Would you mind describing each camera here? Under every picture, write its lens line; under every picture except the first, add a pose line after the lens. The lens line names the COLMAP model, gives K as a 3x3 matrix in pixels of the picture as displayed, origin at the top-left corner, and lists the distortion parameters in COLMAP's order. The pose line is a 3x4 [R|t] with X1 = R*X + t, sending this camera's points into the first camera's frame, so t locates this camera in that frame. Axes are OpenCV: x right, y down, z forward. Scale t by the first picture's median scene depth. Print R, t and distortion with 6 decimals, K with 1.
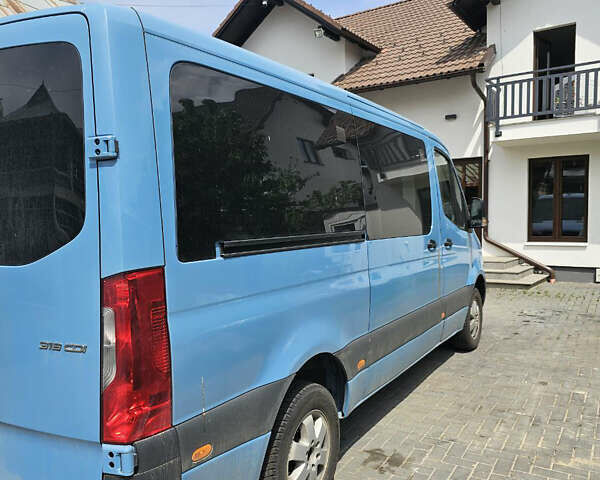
lens RADIAL K [[554.8, 0, 297.4], [0, 554.8, 238.0], [0, 0, 1]] dist [0.045980, 0.000000]
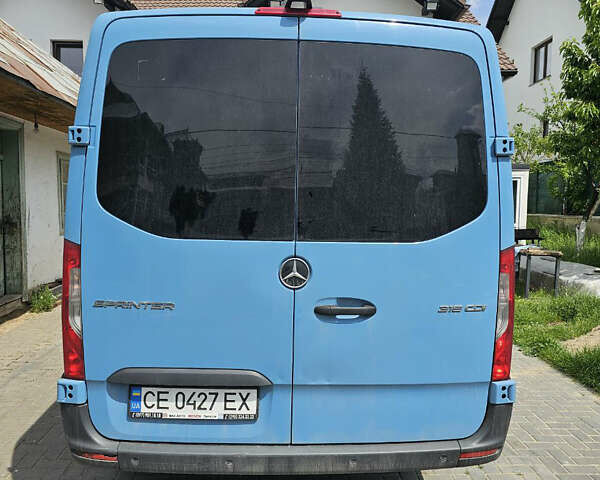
lens RADIAL K [[554.8, 0, 293.6], [0, 554.8, 243.1], [0, 0, 1]] dist [0.045980, 0.000000]
pose [[0.840530, -0.009323, 0.541685, -0.245613], [-0.010673, 0.999373, 0.033762, 0.002810], [-0.541660, -0.034159, 0.839903, 0.034054]]
